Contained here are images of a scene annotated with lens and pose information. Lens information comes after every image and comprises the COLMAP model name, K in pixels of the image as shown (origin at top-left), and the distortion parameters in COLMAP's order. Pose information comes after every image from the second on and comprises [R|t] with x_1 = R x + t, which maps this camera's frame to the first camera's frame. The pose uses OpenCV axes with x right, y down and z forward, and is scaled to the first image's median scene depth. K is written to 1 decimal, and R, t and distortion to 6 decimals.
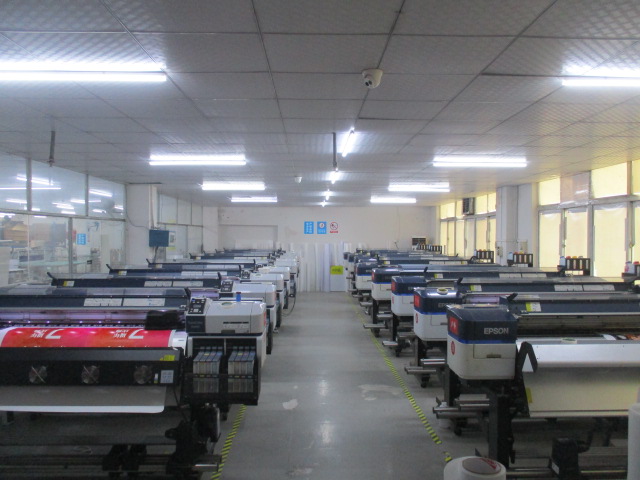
lens RADIAL K [[533.1, 0, 318.4], [0, 533.1, 239.7], [0, 0, 1]] dist [0.005165, -0.000023]
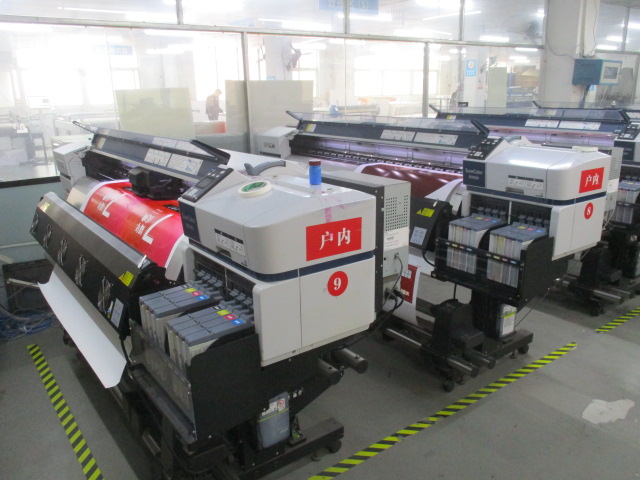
lens RADIAL K [[533.1, 0, 320.8], [0, 533.1, 243.2], [0, 0, 1]] dist [0.005165, -0.000023]
pose [[0.583715, 0.219809, -0.781640, 0.214036], [-0.011379, 0.964780, 0.262813, 0.065502], [0.811879, -0.144514, 0.565657, 0.431266]]
